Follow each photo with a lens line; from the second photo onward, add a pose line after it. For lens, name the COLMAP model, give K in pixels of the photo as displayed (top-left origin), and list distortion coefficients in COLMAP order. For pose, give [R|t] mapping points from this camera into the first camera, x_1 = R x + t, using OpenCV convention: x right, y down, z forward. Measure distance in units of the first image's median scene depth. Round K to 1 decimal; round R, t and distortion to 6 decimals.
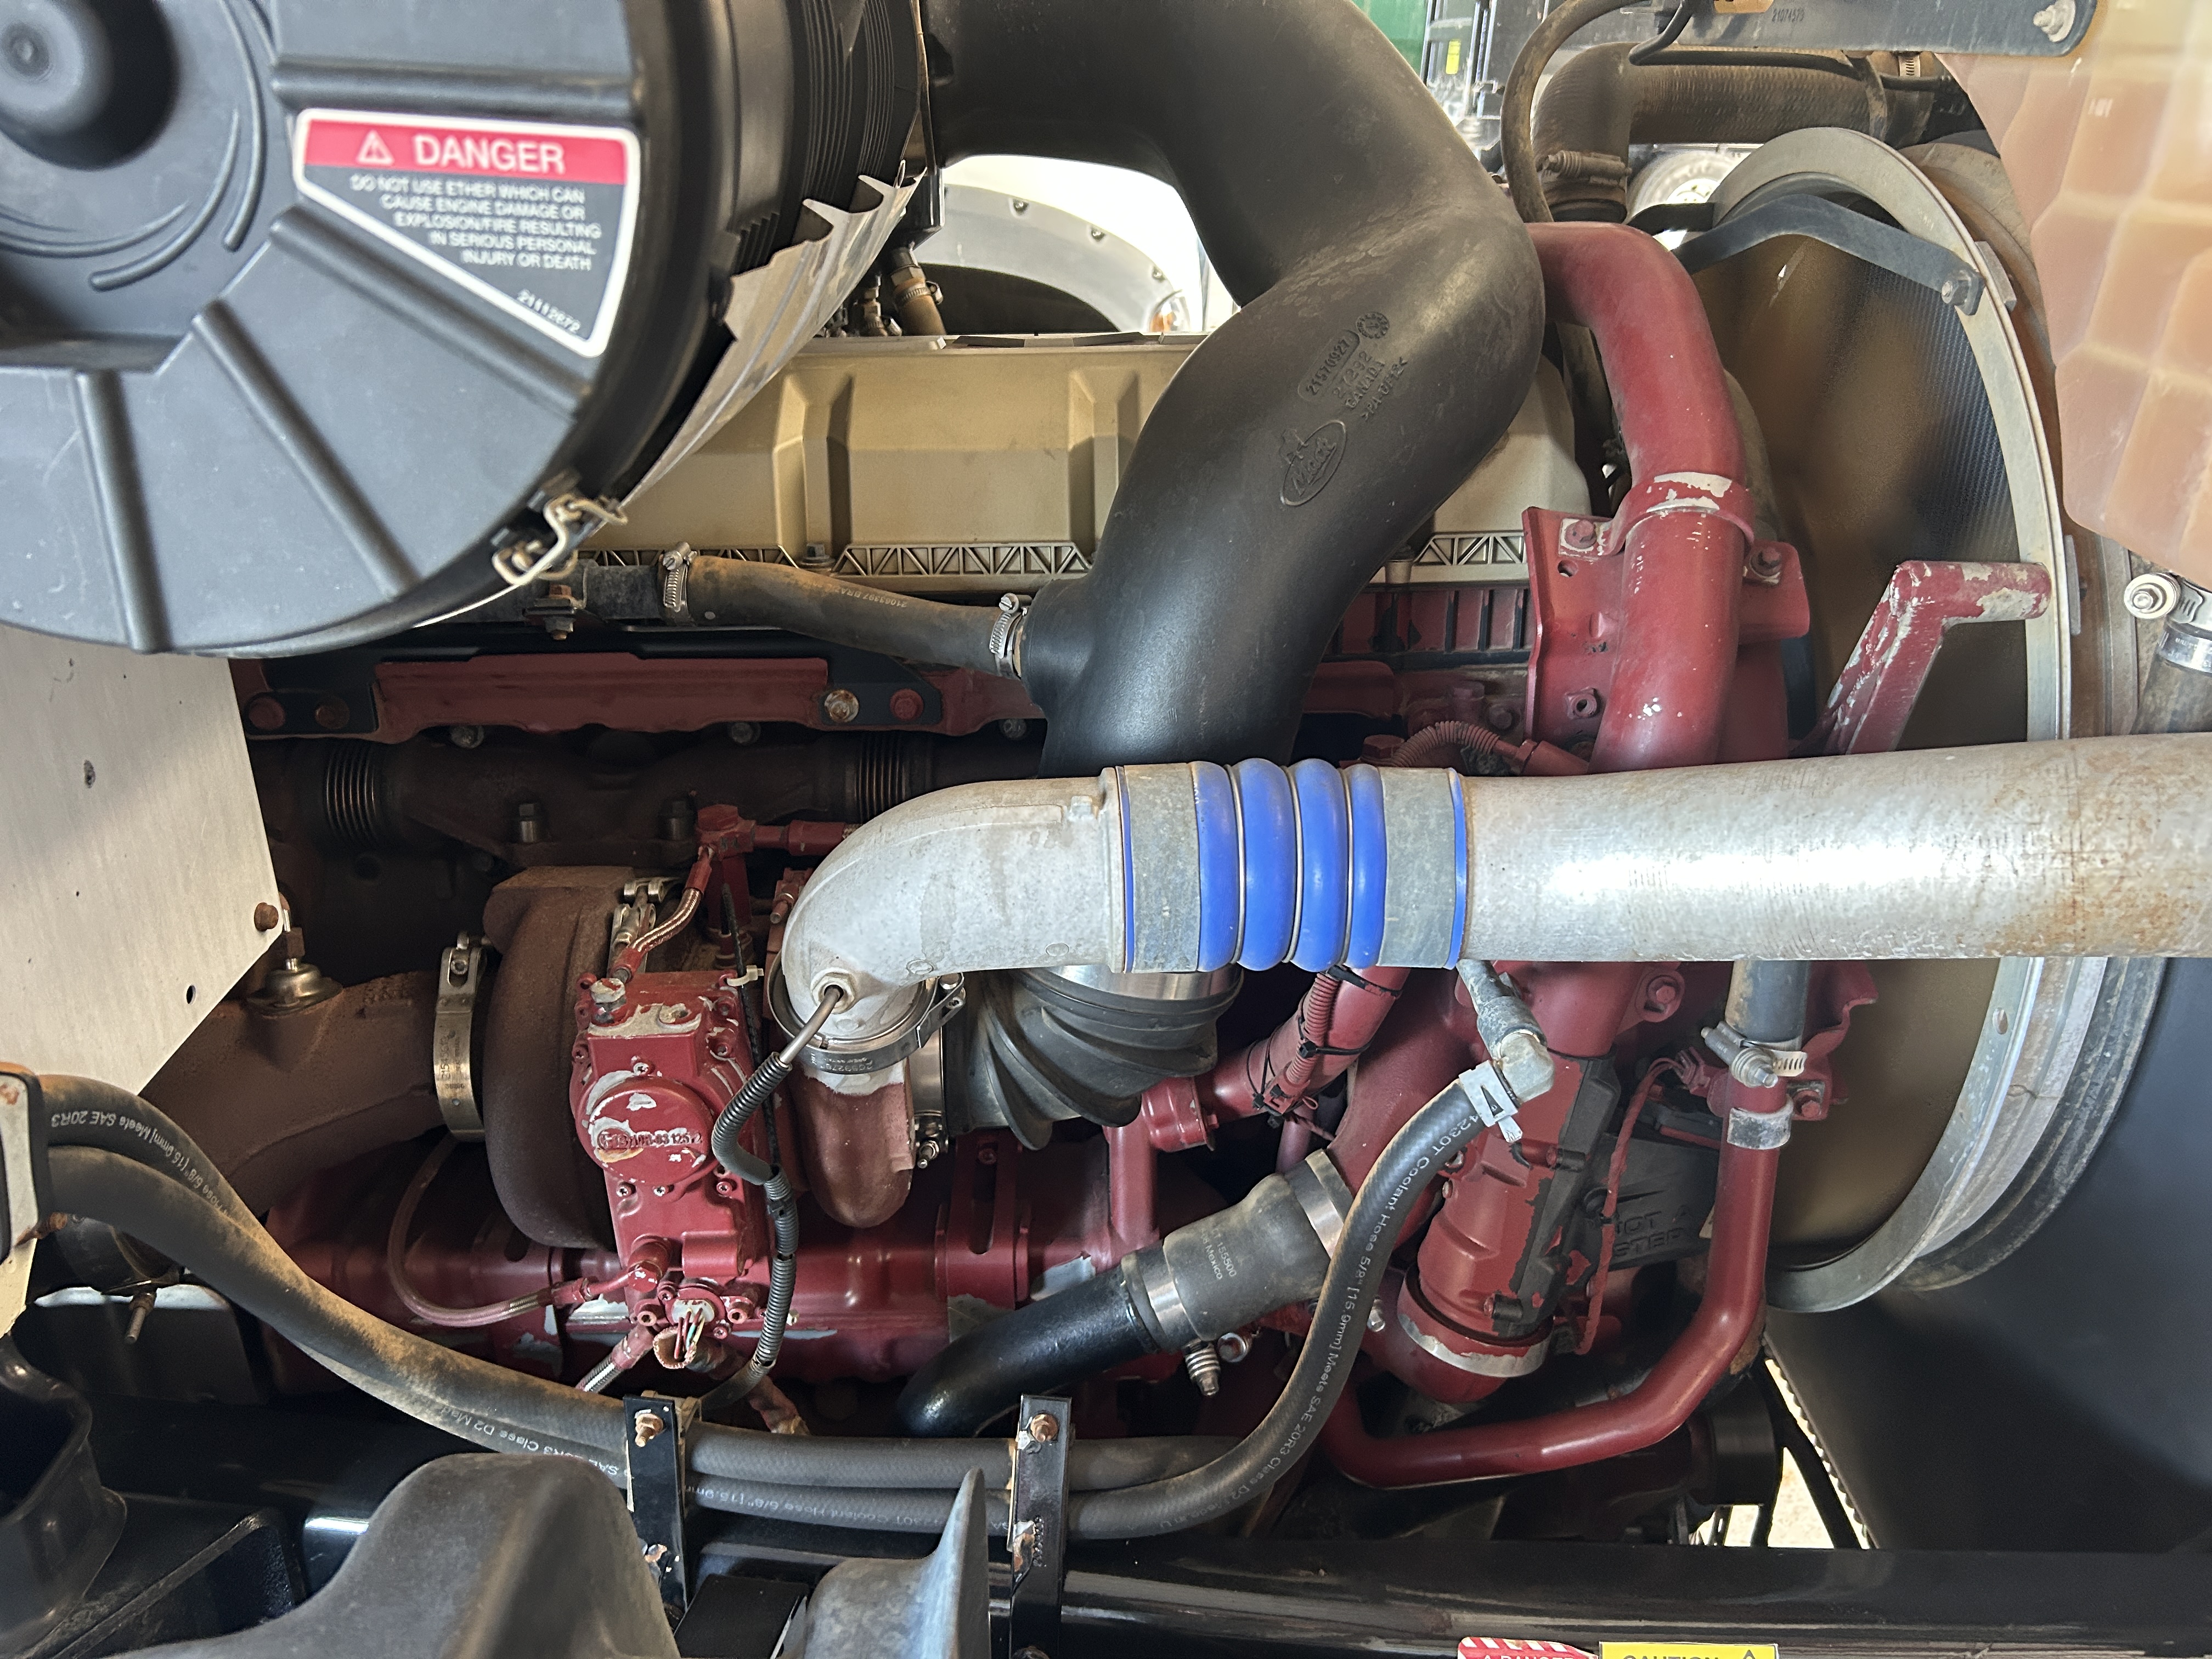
lens RADIAL K [[1674.6, 0, 1095.6], [0, 1674.6, 858.8], [0, 0, 1]] dist [0.063435, -0.111224]
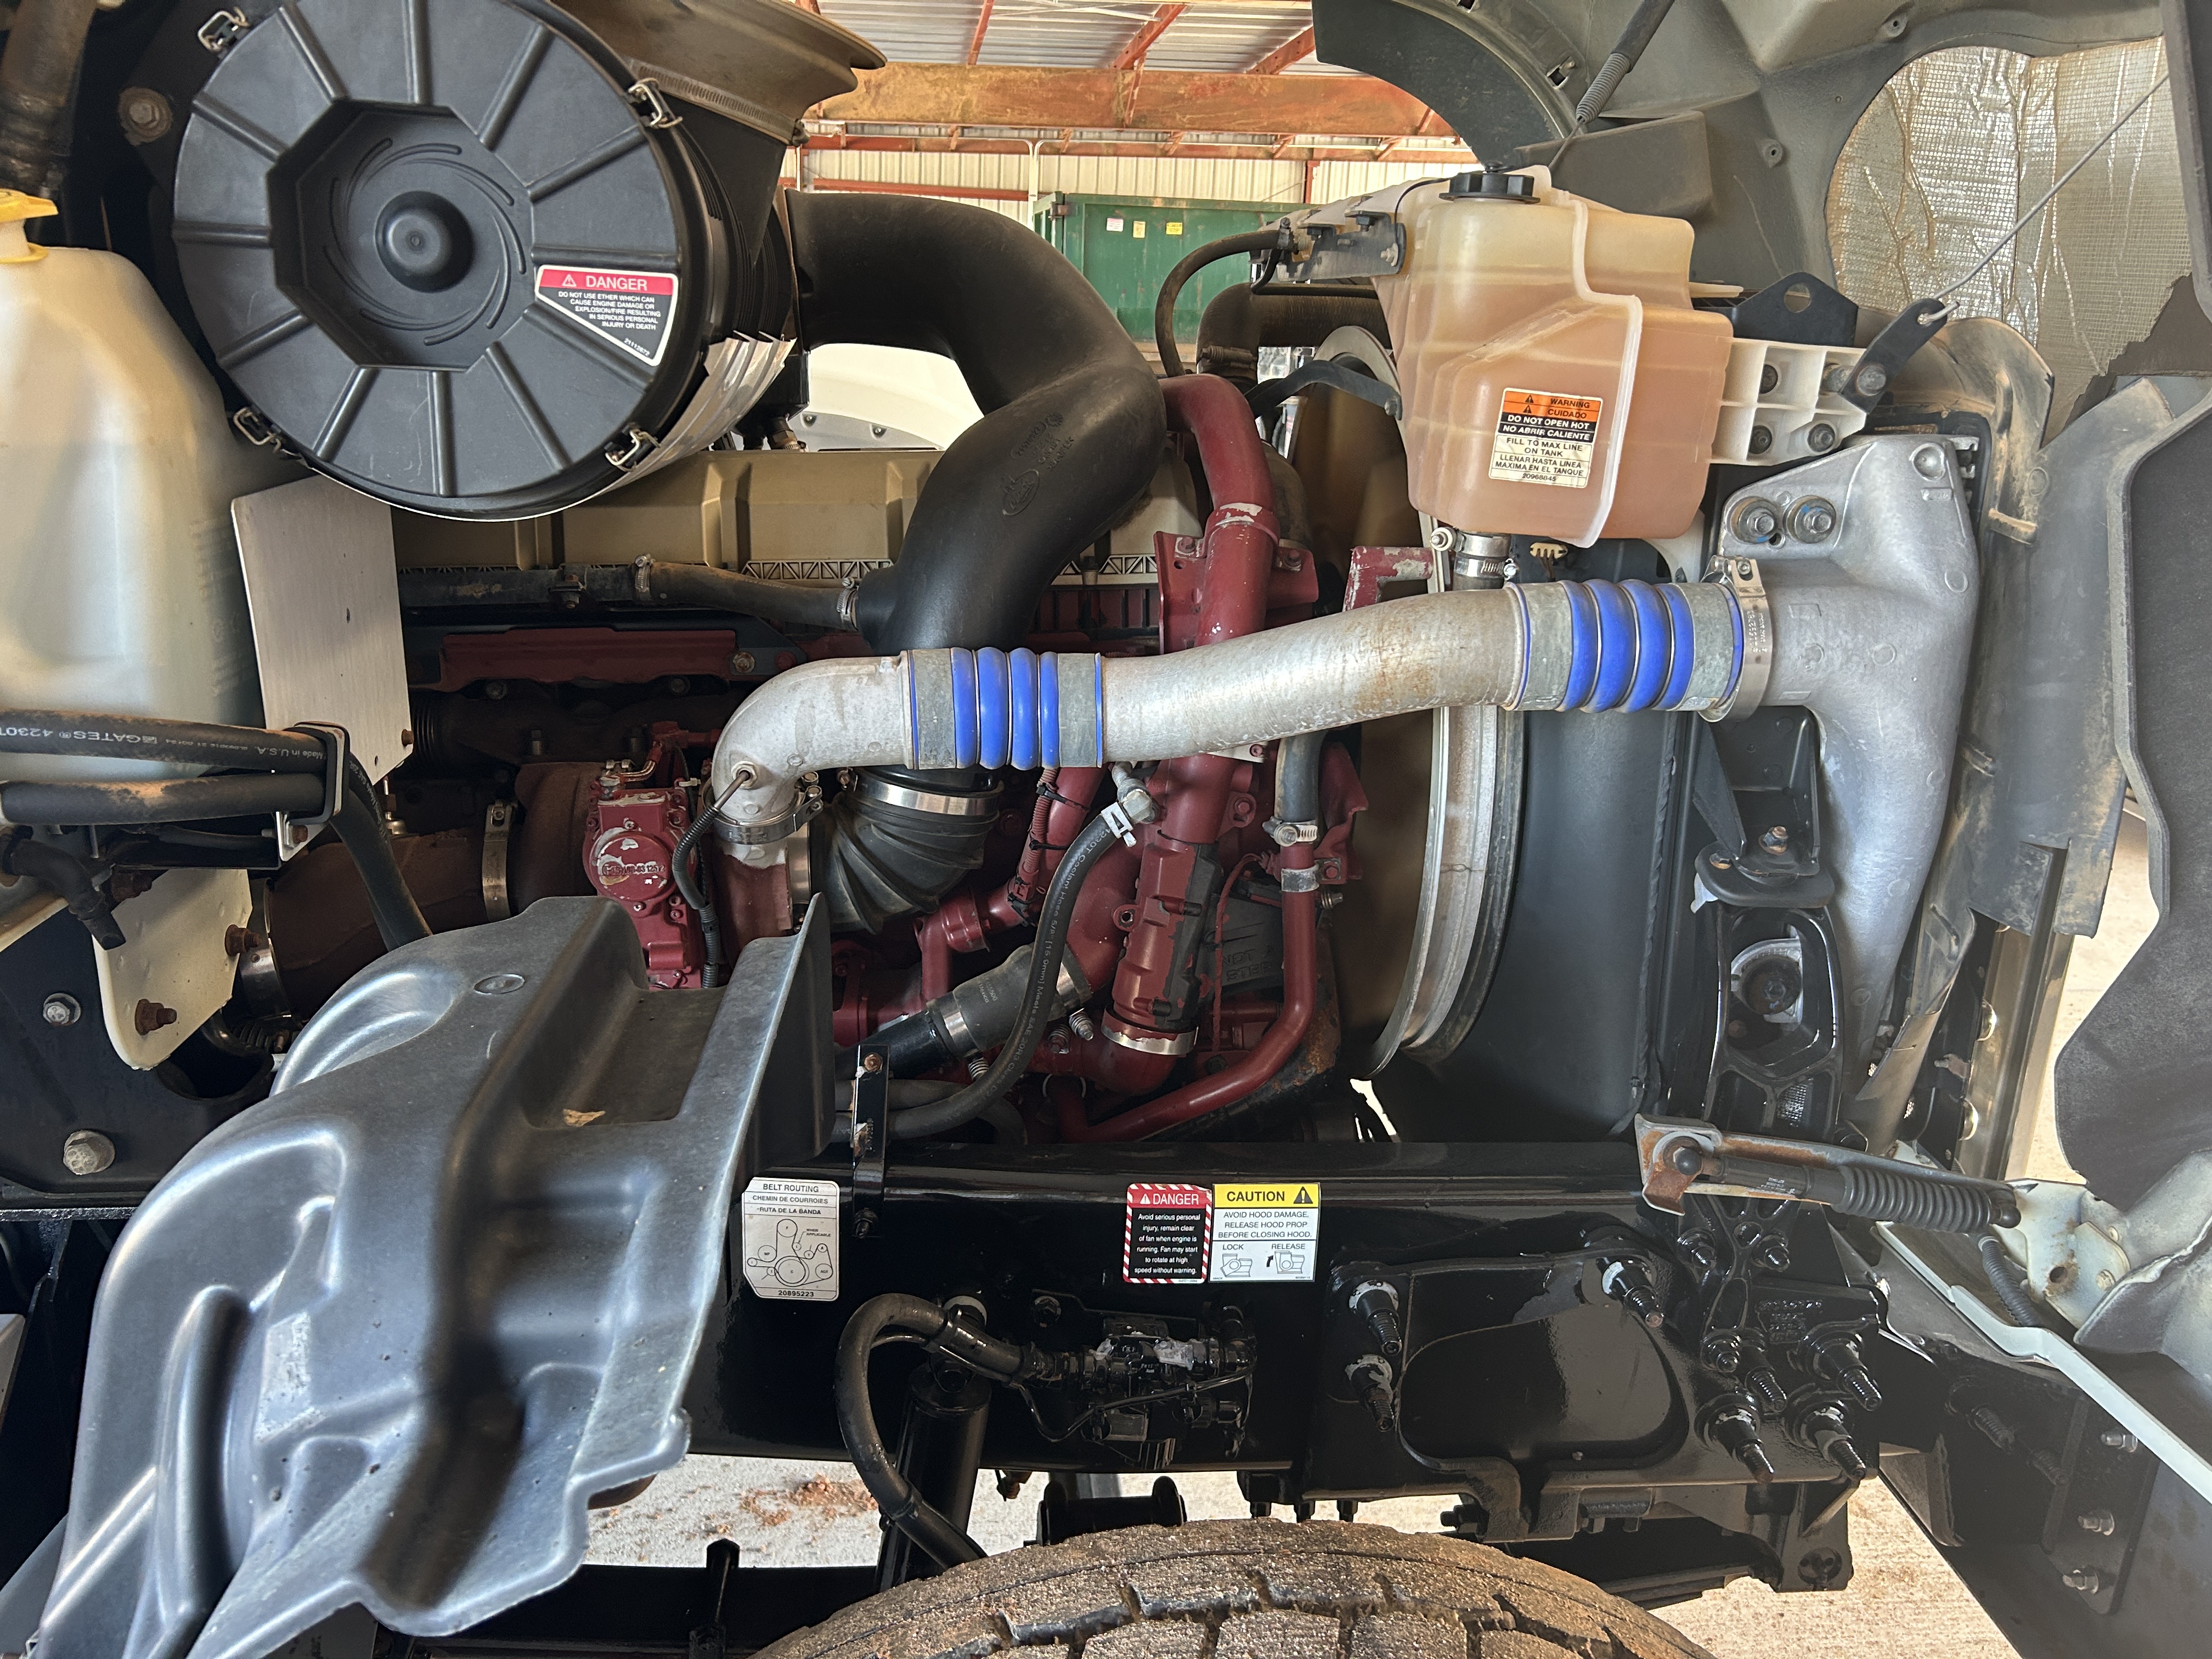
lens RADIAL K [[1701.9, 0, 1106.1], [0, 1701.9, 858.4], [0, 0, 1]] dist [0.133532, -0.356634]
pose [[0.996878, -0.016610, 0.077191, 0.071364], [0.027686, 0.989085, -0.144724, 0.390385], [-0.073944, 0.146409, 0.986457, -0.691505]]
